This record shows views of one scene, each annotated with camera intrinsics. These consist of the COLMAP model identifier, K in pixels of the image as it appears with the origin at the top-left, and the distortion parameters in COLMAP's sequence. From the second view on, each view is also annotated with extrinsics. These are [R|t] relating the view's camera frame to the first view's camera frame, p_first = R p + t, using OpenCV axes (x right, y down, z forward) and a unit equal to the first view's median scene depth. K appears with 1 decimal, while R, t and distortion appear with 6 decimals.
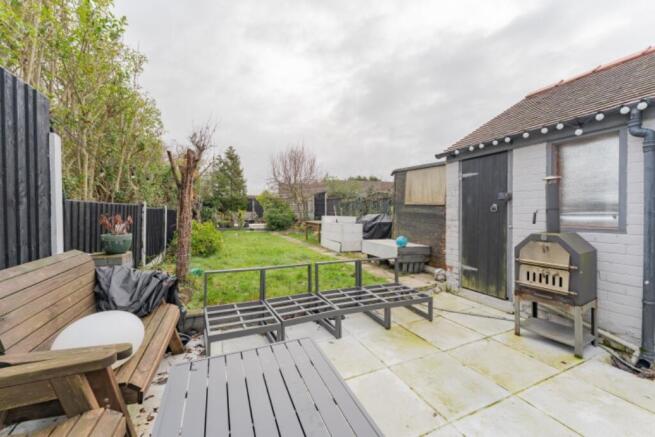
lens RADIAL K [[265.5, 0, 330.0], [0, 265.5, 214.8], [0, 0, 1]] dist [0.000951, 0.000014]
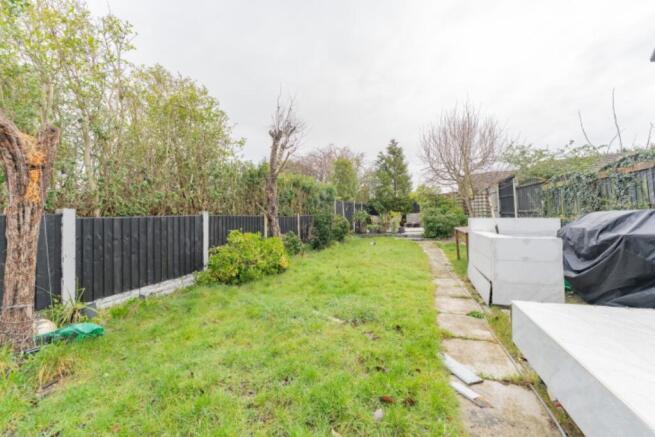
lens RADIAL K [[265.5, 0, 325.4], [0, 265.5, 213.8], [0, 0, 1]] dist [0.000951, 0.000014]
pose [[0.725584, -0.029622, -0.687496, 0.067070], [0.022741, 0.999560, -0.019068, -0.000468], [0.687758, -0.001799, 0.725938, 0.234925]]
